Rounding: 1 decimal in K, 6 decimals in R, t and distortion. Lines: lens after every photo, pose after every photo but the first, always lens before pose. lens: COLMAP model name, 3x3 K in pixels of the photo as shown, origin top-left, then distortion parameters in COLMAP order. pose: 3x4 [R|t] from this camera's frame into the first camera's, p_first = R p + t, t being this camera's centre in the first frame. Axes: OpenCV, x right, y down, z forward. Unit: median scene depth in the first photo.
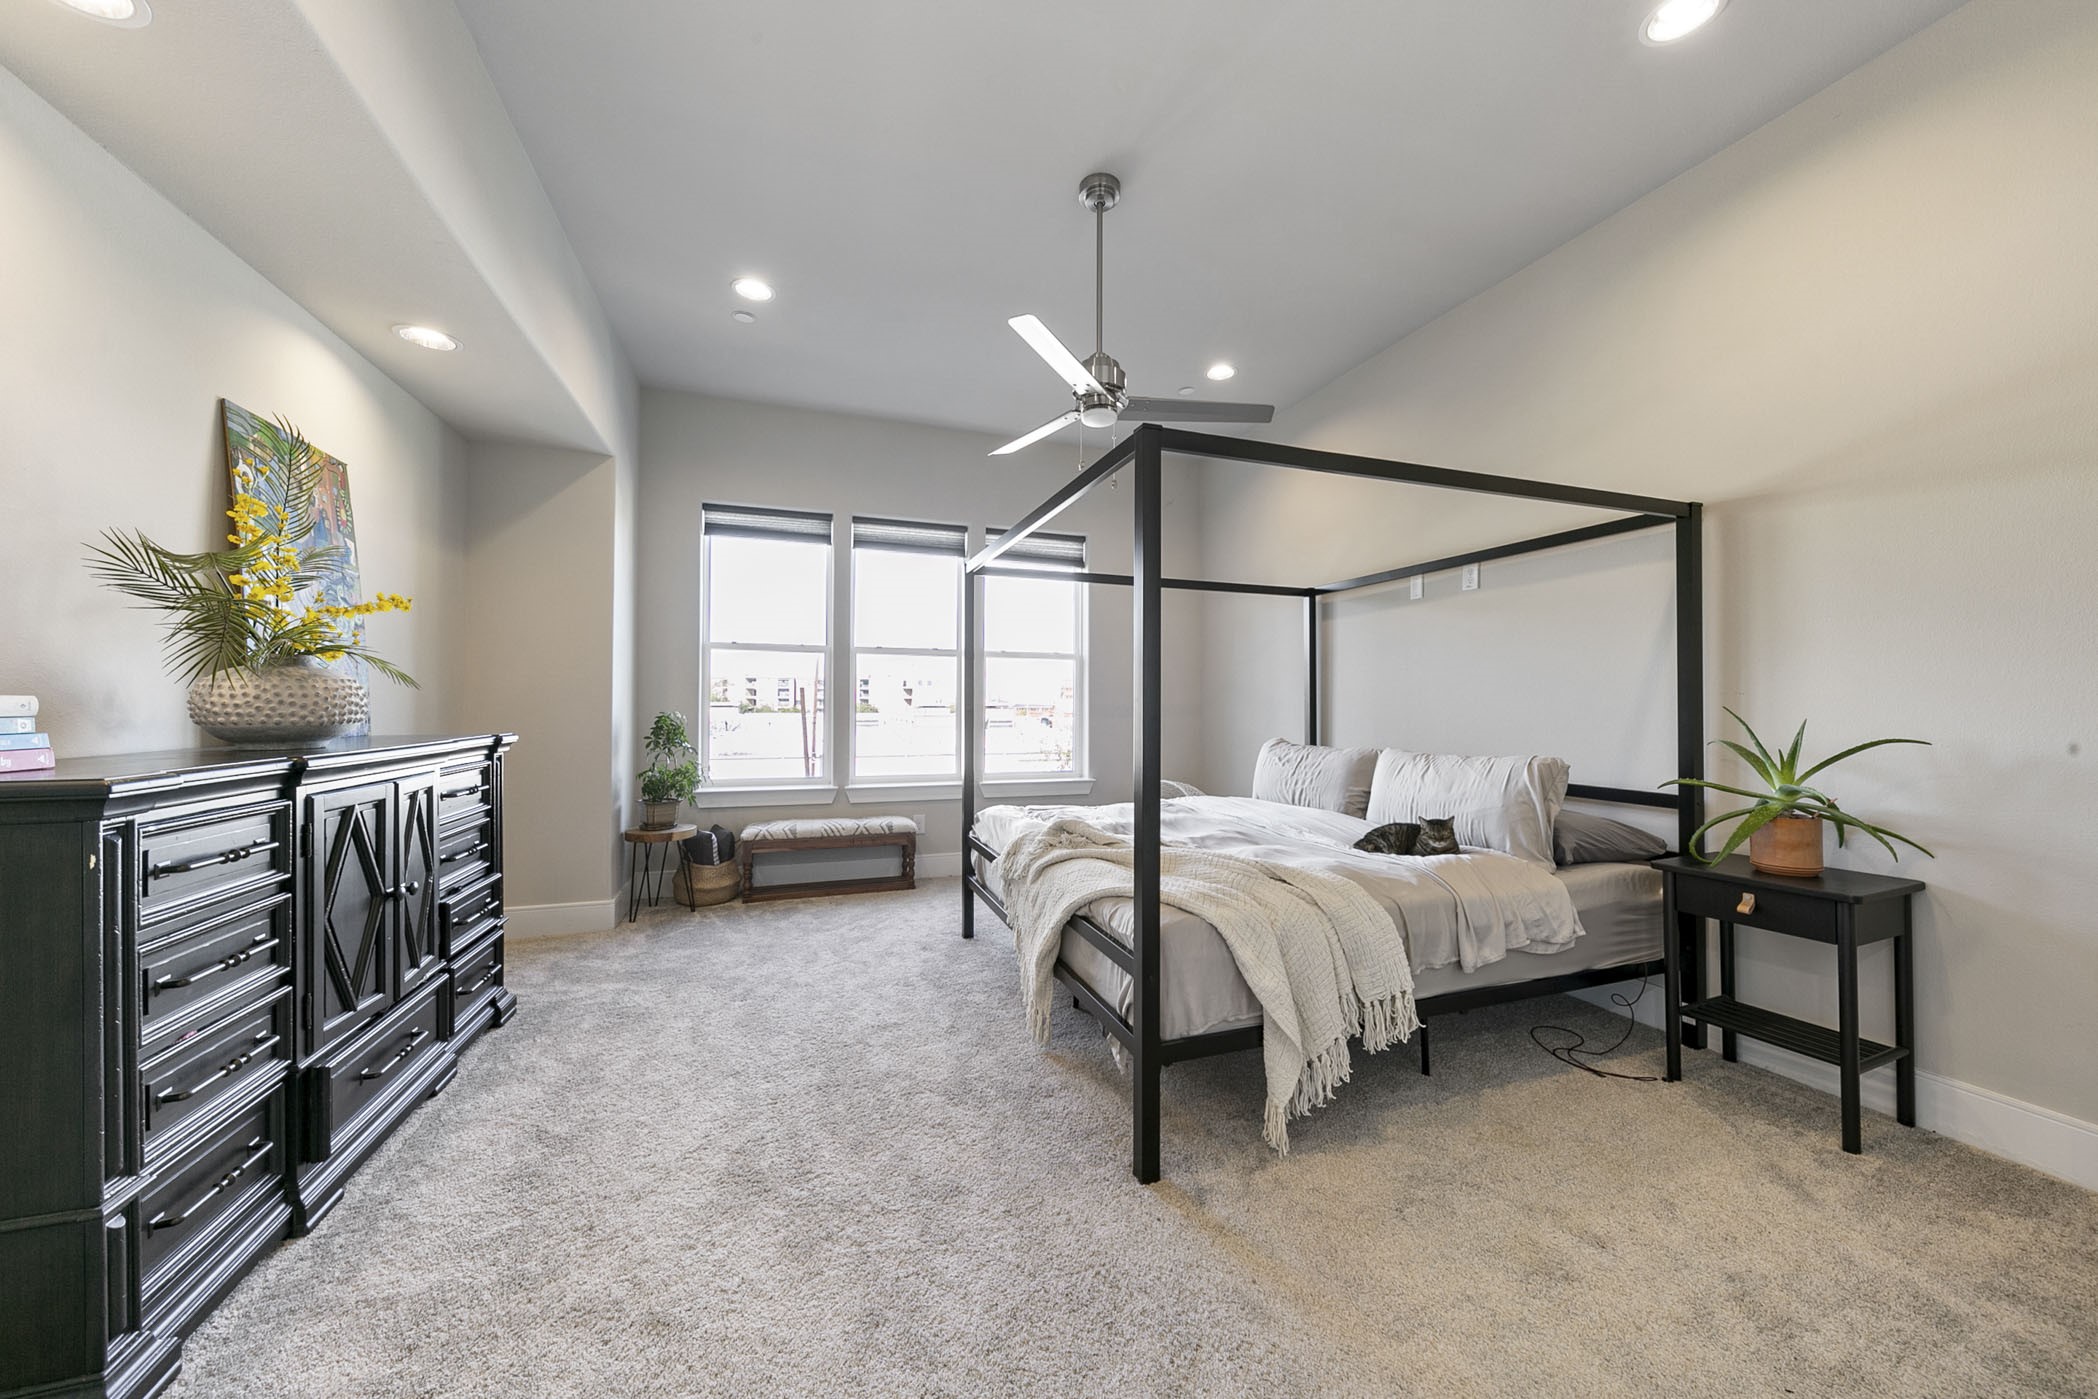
lens RADIAL K [[741.4, 0, 1049.0], [0, 741.4, 699.5], [0, 0, 1]] dist [0.002120, -0.003044]
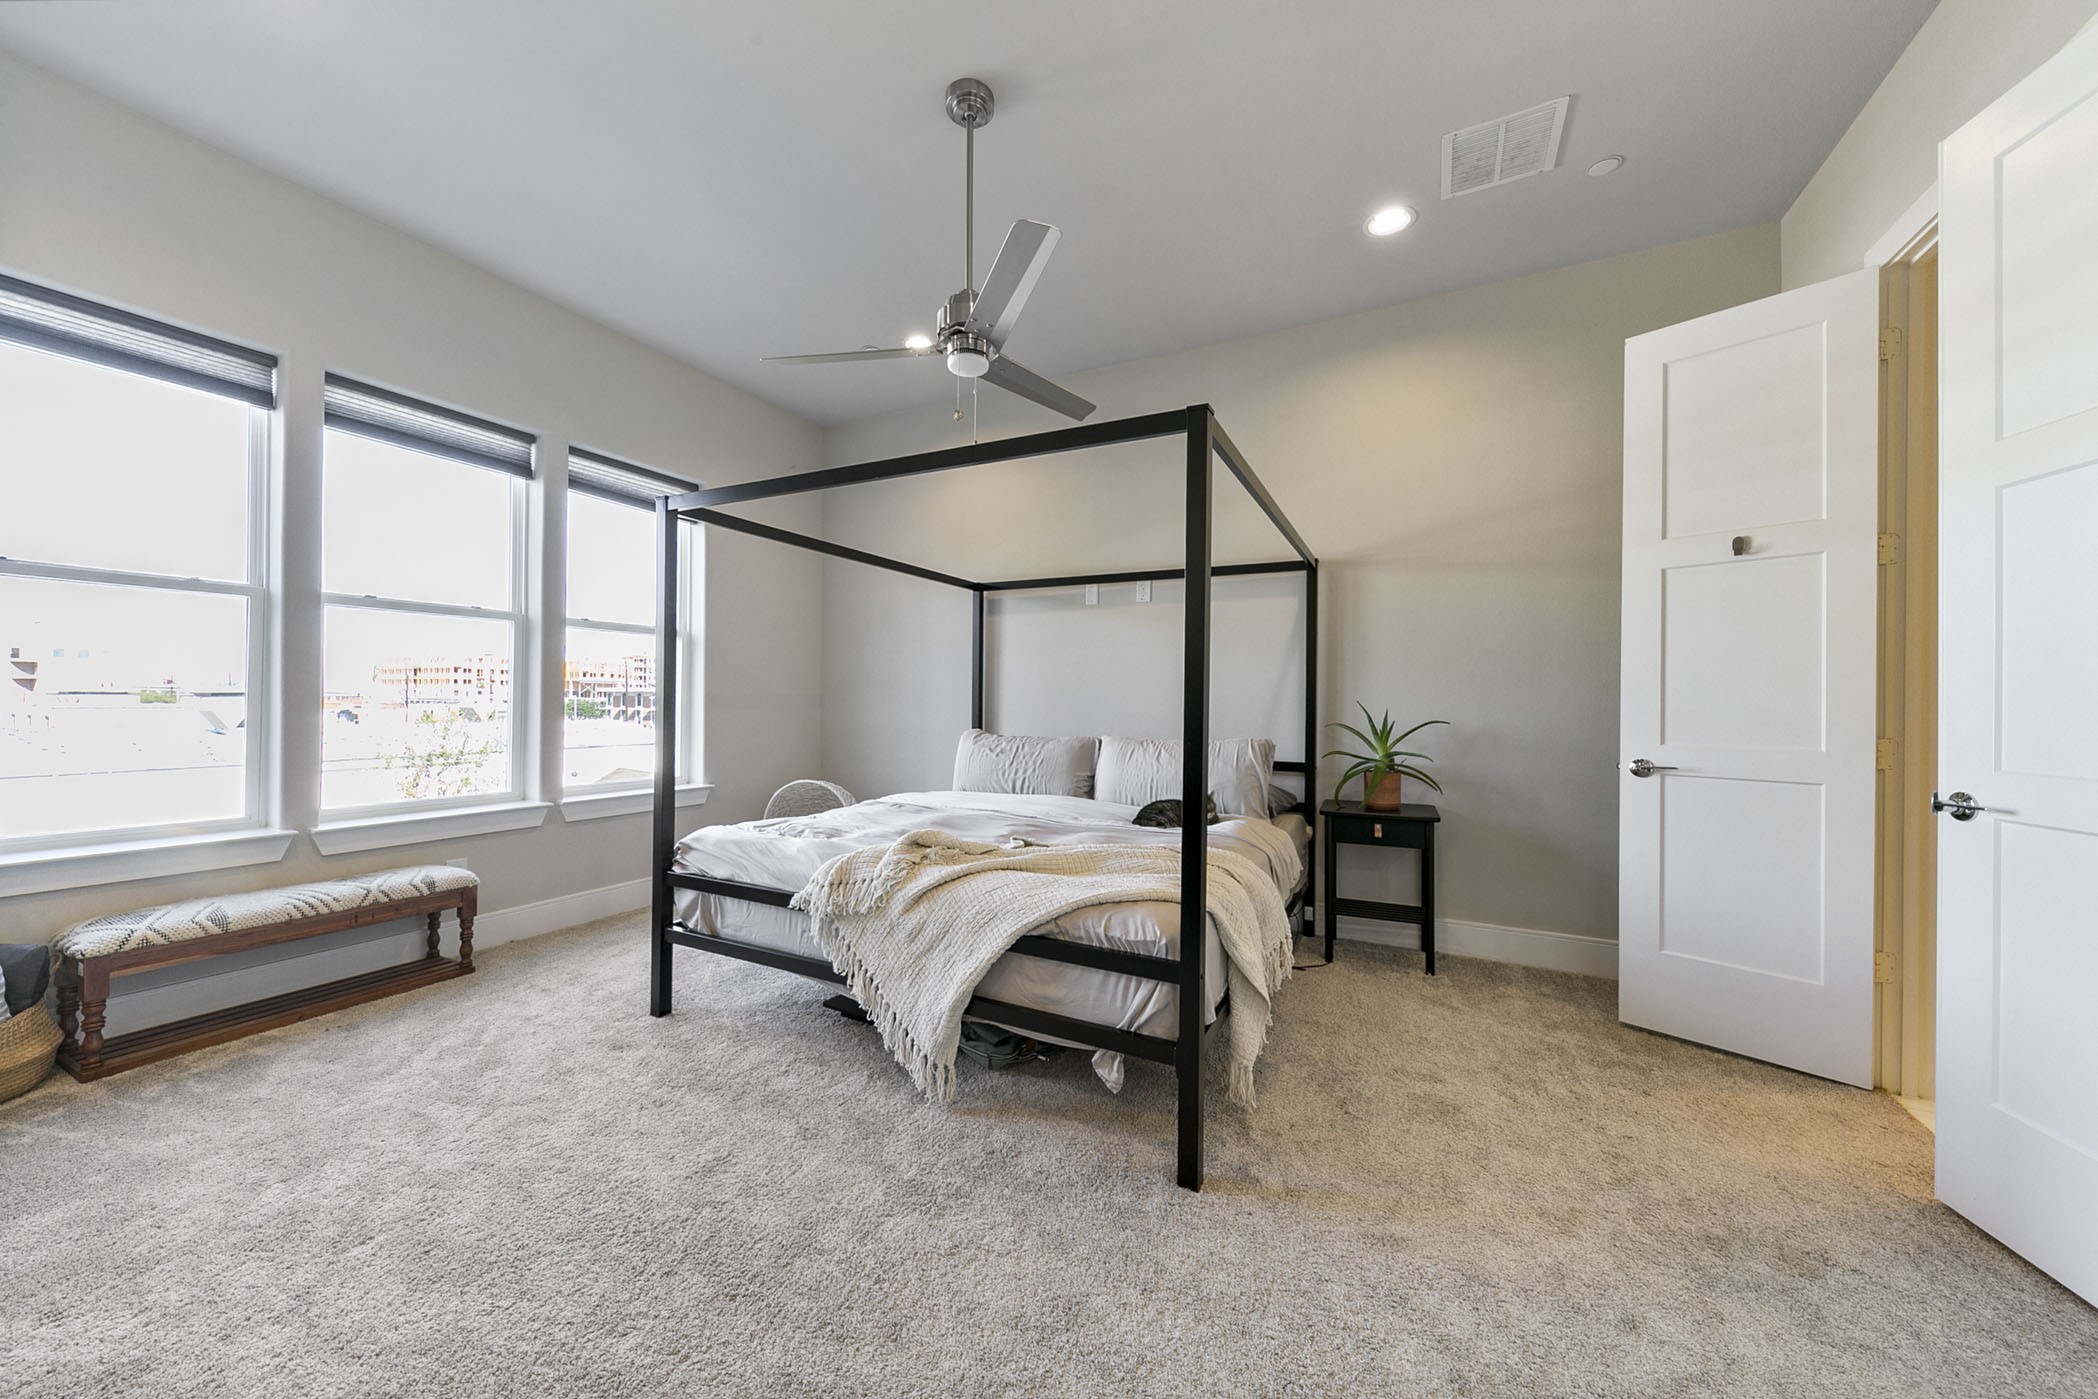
lens RADIAL K [[741.4, 0, 1049.0], [0, 741.4, 699.5], [0, 0, 1]] dist [0.002120, -0.003044]
pose [[0.717365, 0.004797, 0.696681, -0.381120], [-0.013642, 0.999881, 0.007162, 0.003777], [-0.696564, -0.014642, 0.717346, 0.248166]]
